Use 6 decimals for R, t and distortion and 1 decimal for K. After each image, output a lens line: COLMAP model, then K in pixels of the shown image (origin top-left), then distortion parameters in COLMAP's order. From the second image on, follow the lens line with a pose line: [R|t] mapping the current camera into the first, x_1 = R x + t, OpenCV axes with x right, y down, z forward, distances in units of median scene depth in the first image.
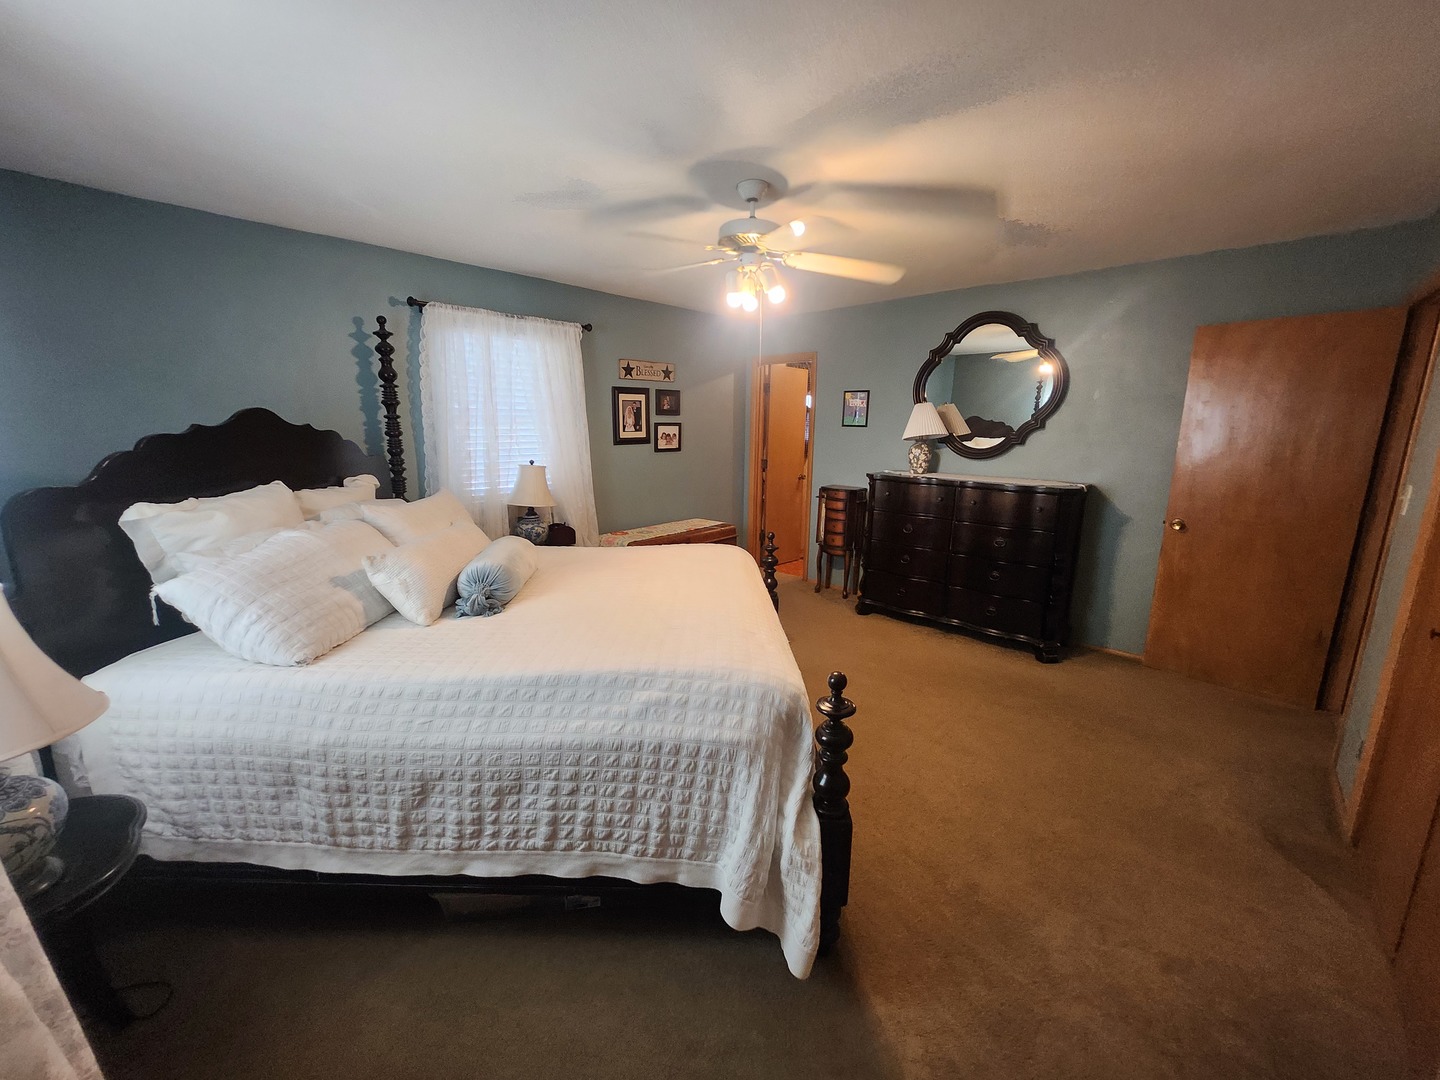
lens RADIAL K [[565.2, 0, 719.7], [0, 565.2, 538.8], [0, 0, 1]] dist [-0.002469, 0.000232]
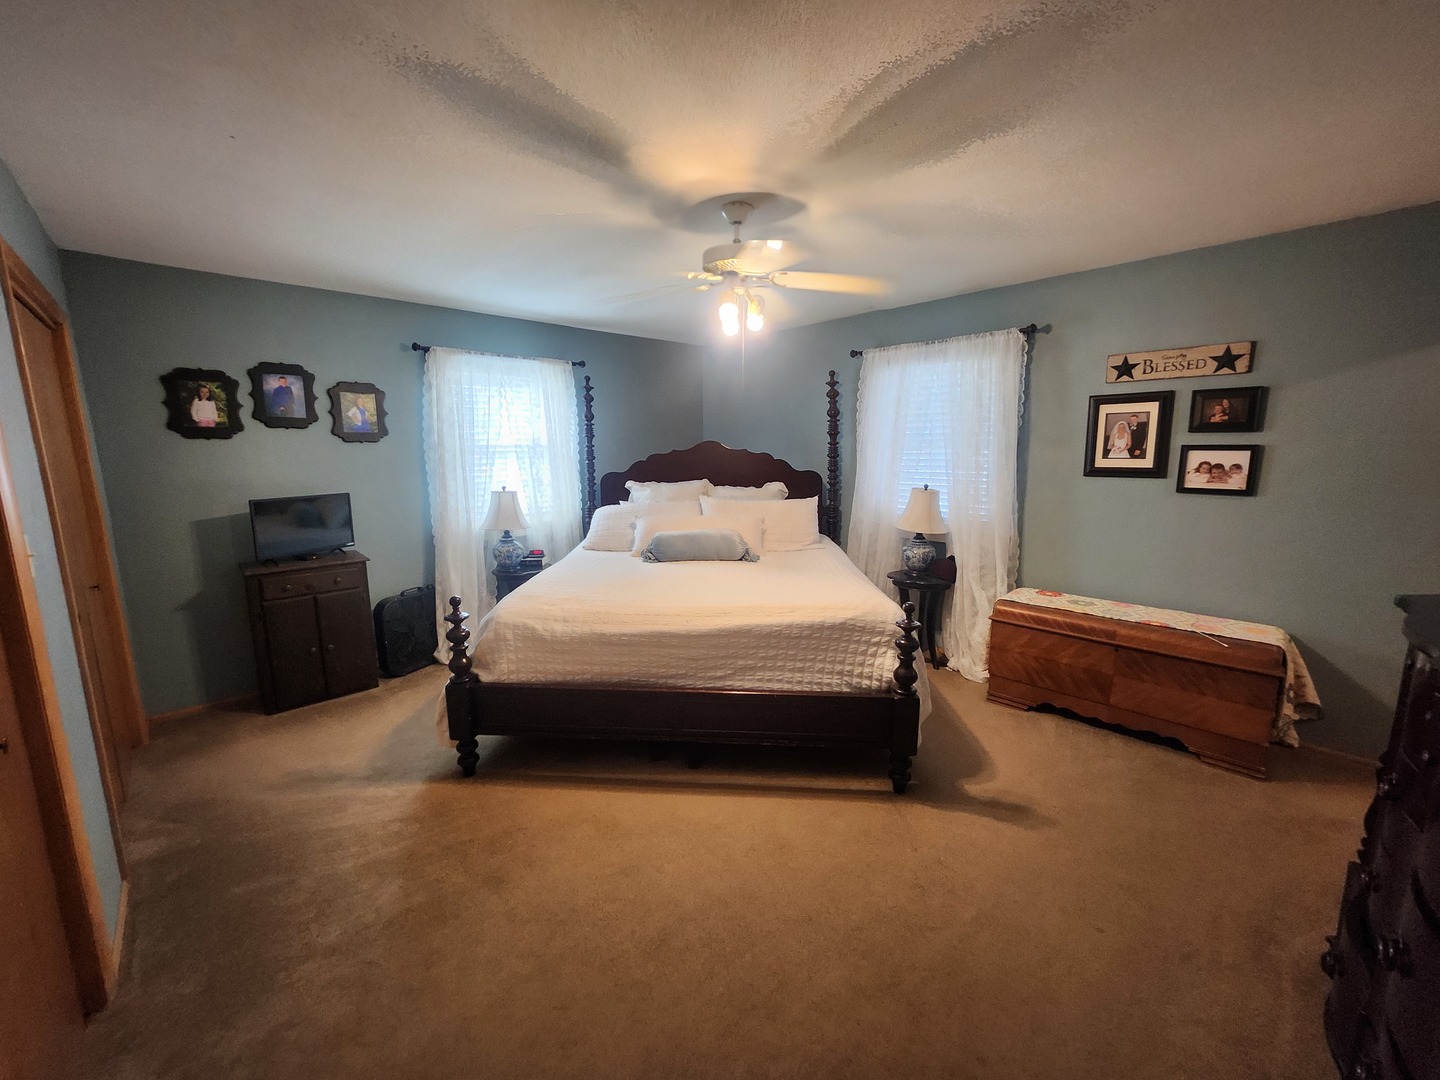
lens RADIAL K [[565.2, 0, 721.9], [0, 565.2, 536.6], [0, 0, 1]] dist [-0.002469, 0.000232]
pose [[-0.059966, 0.163553, -0.984710, 0.555921], [-0.187362, 0.967108, 0.172039, -0.126038], [0.980459, 0.194814, -0.027350, 0.567472]]
